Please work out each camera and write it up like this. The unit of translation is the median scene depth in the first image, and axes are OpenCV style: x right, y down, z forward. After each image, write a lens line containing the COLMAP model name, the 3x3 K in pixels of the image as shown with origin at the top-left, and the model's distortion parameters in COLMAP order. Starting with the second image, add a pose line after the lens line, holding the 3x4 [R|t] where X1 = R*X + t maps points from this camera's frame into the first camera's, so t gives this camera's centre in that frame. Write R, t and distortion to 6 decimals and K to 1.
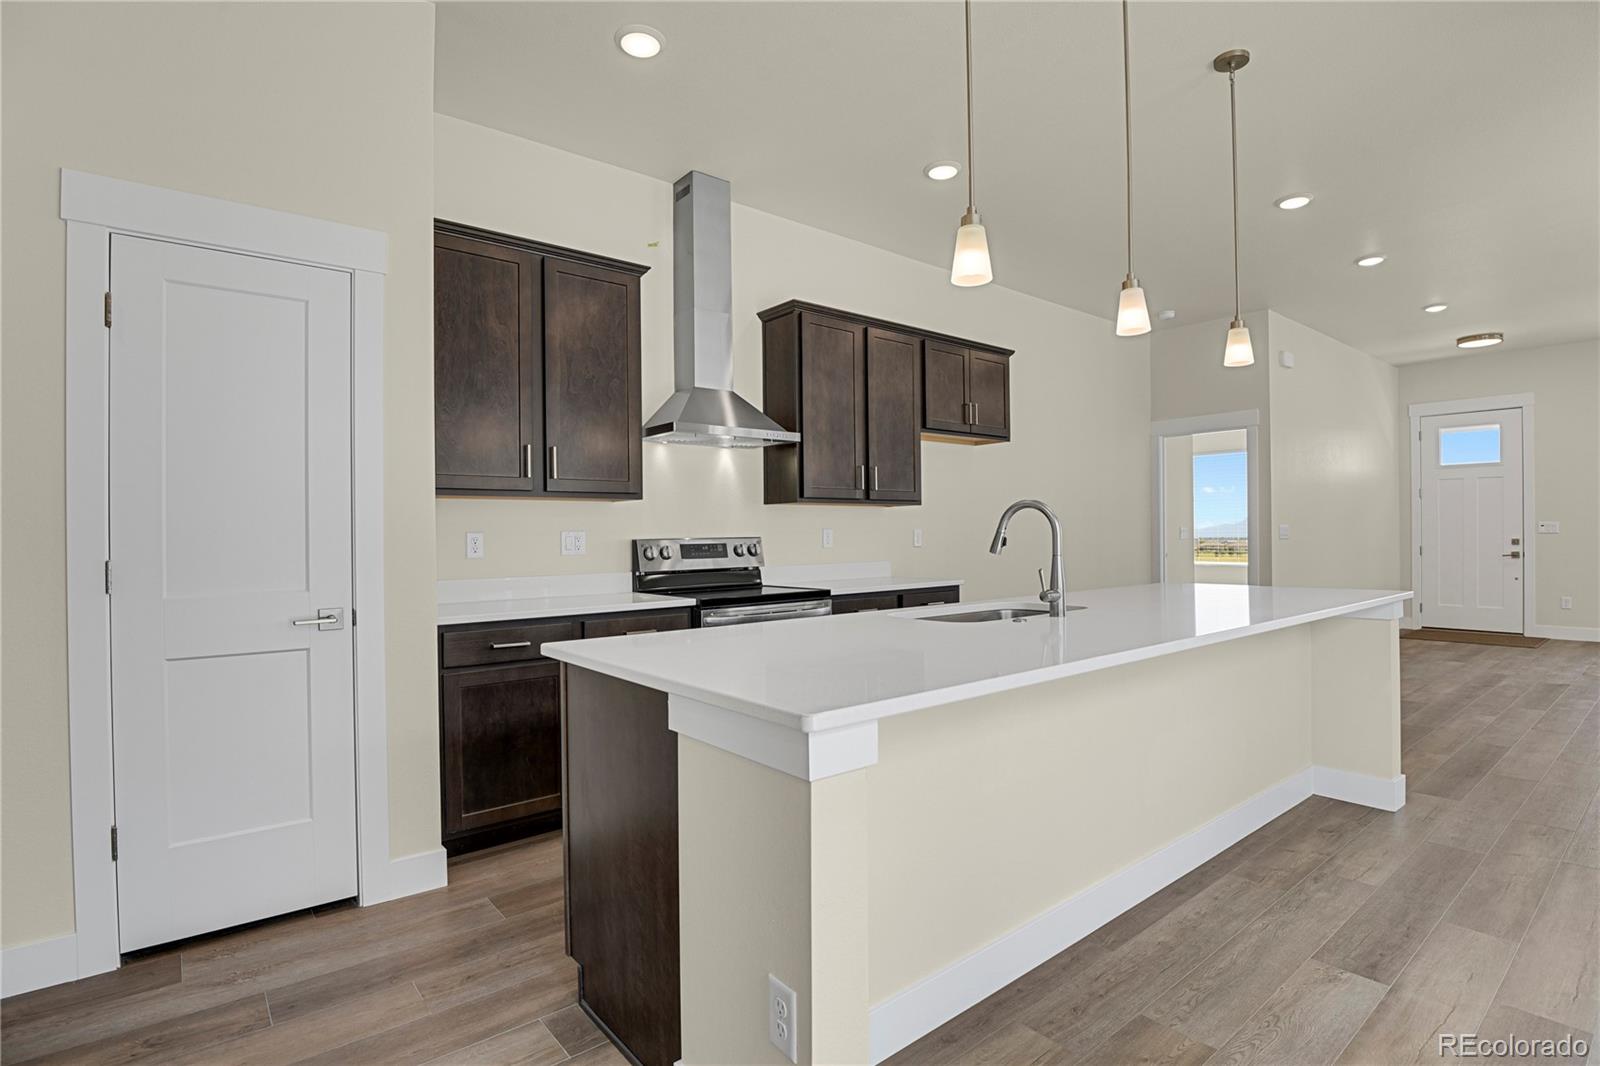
lens RADIAL K [[799.6, 0, 812.9], [0, 799.6, 529.4], [0, 0, 1]] dist [-0.020688, -0.000220]
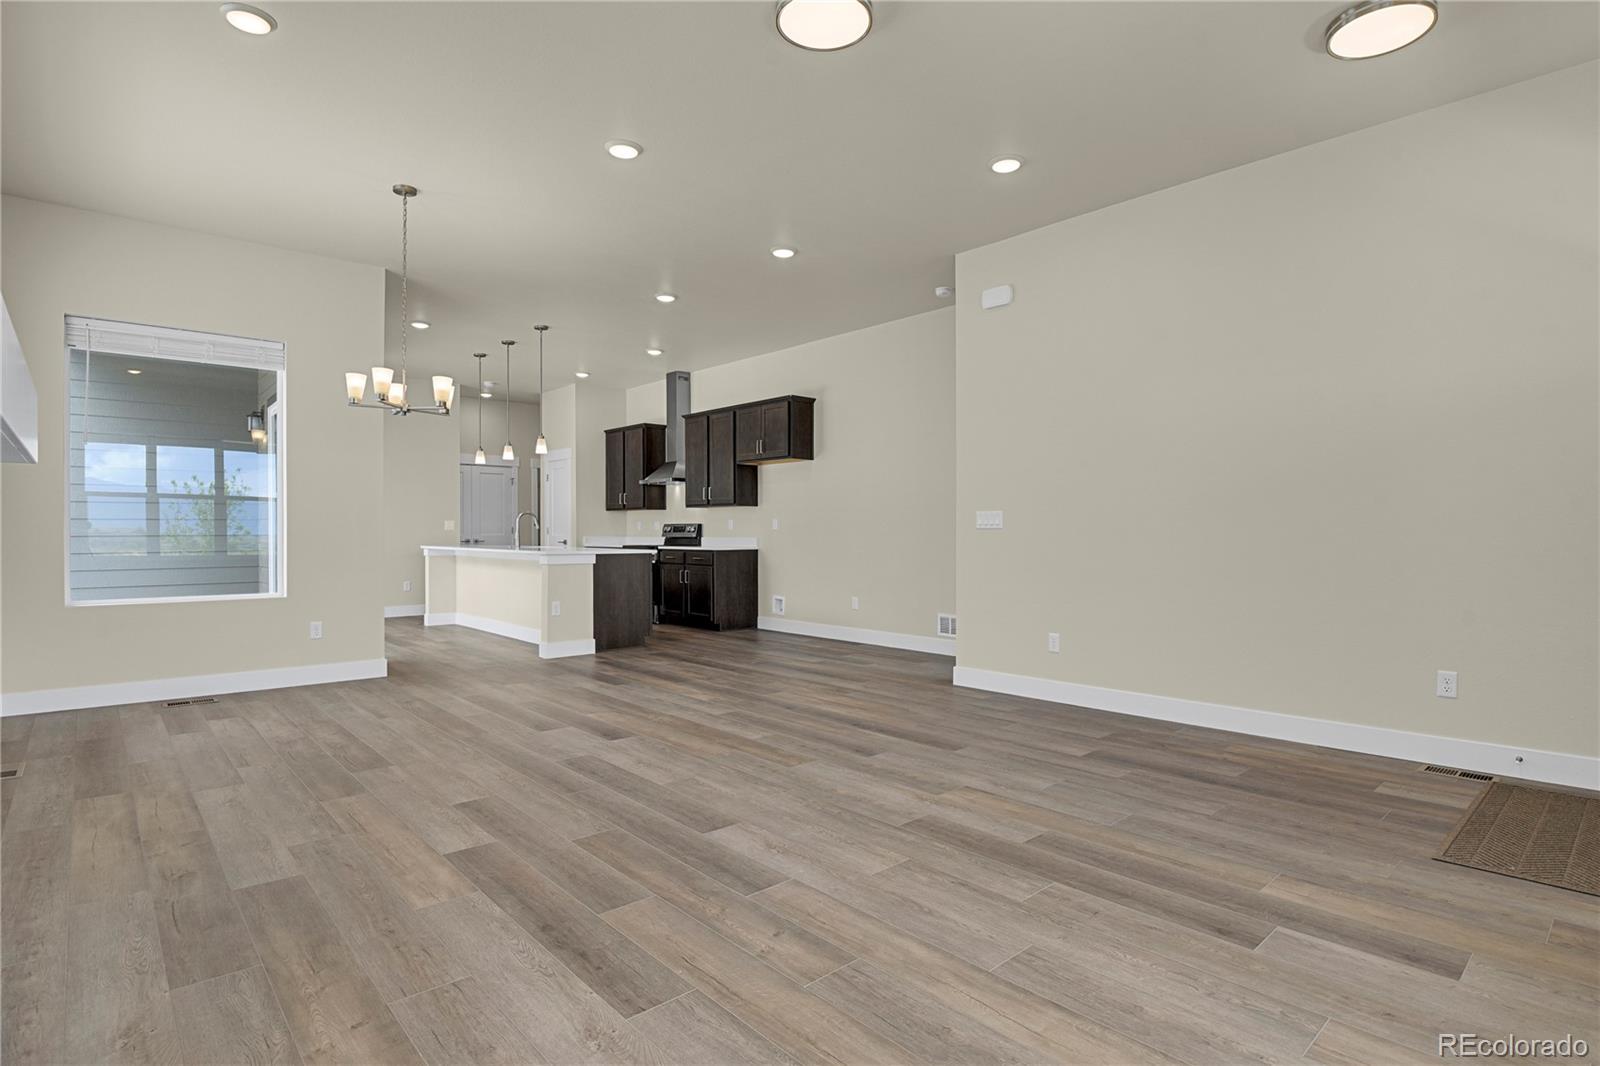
lens RADIAL K [[799.6, 0, 803.0], [0, 799.6, 535.3], [0, 0, 1]] dist [-0.020688, -0.000220]
pose [[0.029096, 0.019286, -0.999391, 3.030455], [0.006235, 0.999791, 0.019476, 0.001327], [0.999557, -0.006798, 0.028970, 1.753249]]
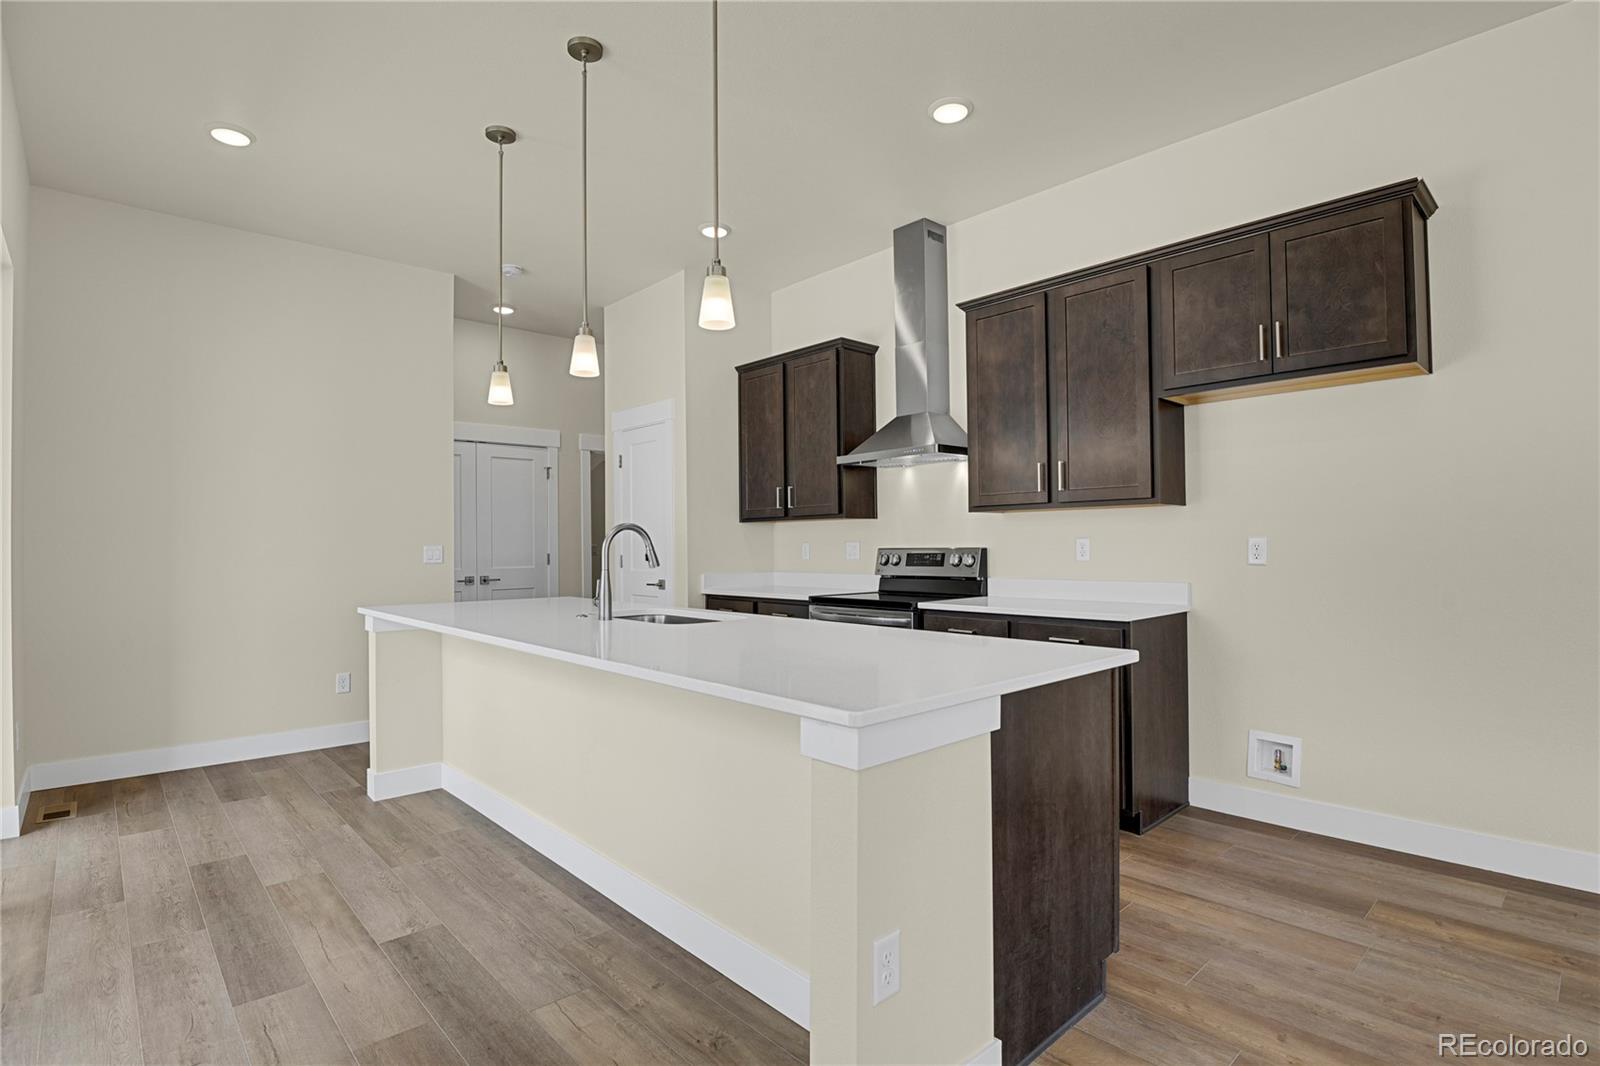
lens RADIAL K [[799.6, 0, 809.3], [0, 799.6, 534.4], [0, 0, 1]] dist [-0.020688, -0.000220]
pose [[0.035233, -0.001361, -0.999378, 1.303007], [0.014940, 0.999888, -0.000835, -0.012732], [0.999267, -0.014901, 0.035249, 1.082633]]
